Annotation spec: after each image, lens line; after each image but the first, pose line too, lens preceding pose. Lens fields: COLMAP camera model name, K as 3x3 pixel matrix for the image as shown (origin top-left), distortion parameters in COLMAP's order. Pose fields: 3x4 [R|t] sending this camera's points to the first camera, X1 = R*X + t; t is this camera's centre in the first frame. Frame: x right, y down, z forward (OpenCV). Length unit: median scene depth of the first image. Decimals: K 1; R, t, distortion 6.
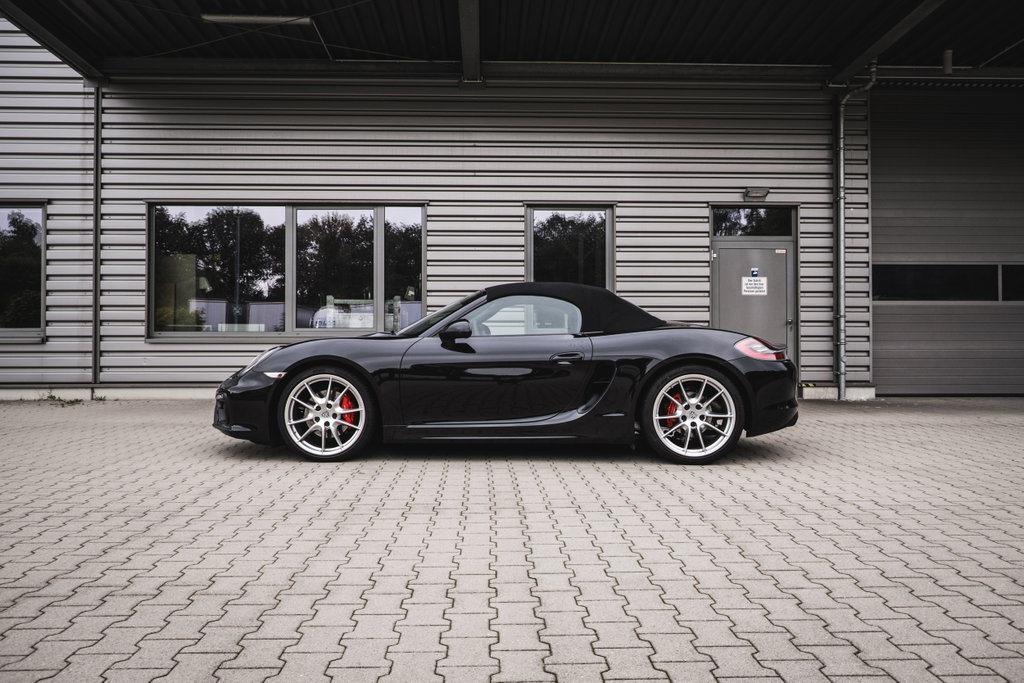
lens RADIAL K [[789.3, 0, 505.5], [0, 789.3, 346.8], [0, 0, 1]] dist [-0.005031, -0.000634]
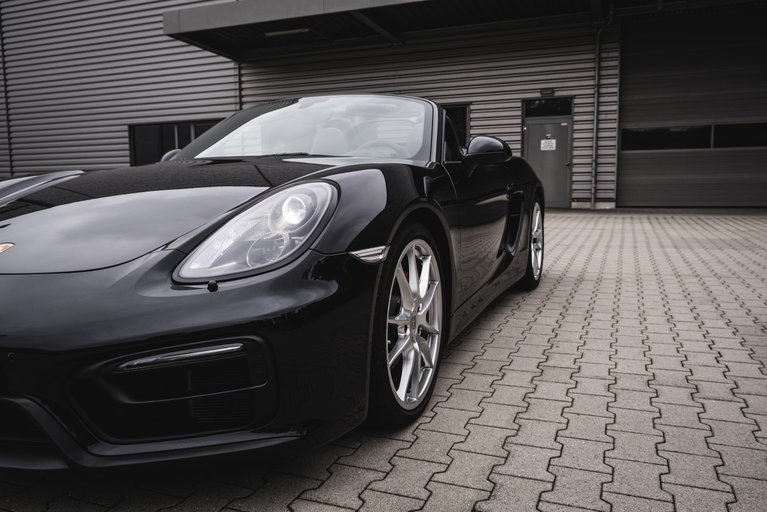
lens RADIAL K [[591.2, 0, 390.6], [0, 591.2, 252.2], [0, 0, 1]] dist [-0.005031, -0.000634]
pose [[0.919254, 0.032995, -0.392280, 0.528433], [0.011312, 0.993856, 0.110101, 0.013221], [0.393503, -0.105648, 0.913233, -0.389589]]
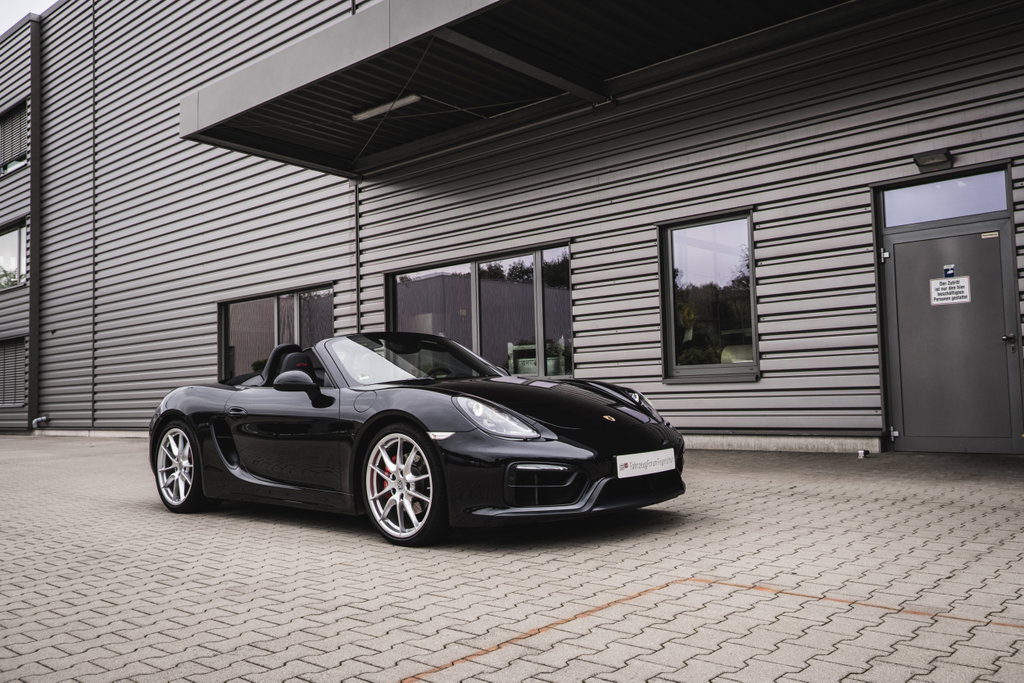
lens RADIAL K [[868.6, 0, 529.8], [0, 868.6, 338.3], [0, 0, 1]] dist [0.017400, -0.002891]
pose [[0.735748, -0.065691, -0.674062, 0.566687], [0.037360, 0.997706, -0.056452, -0.006194], [0.676224, 0.016351, 0.736514, 0.192140]]
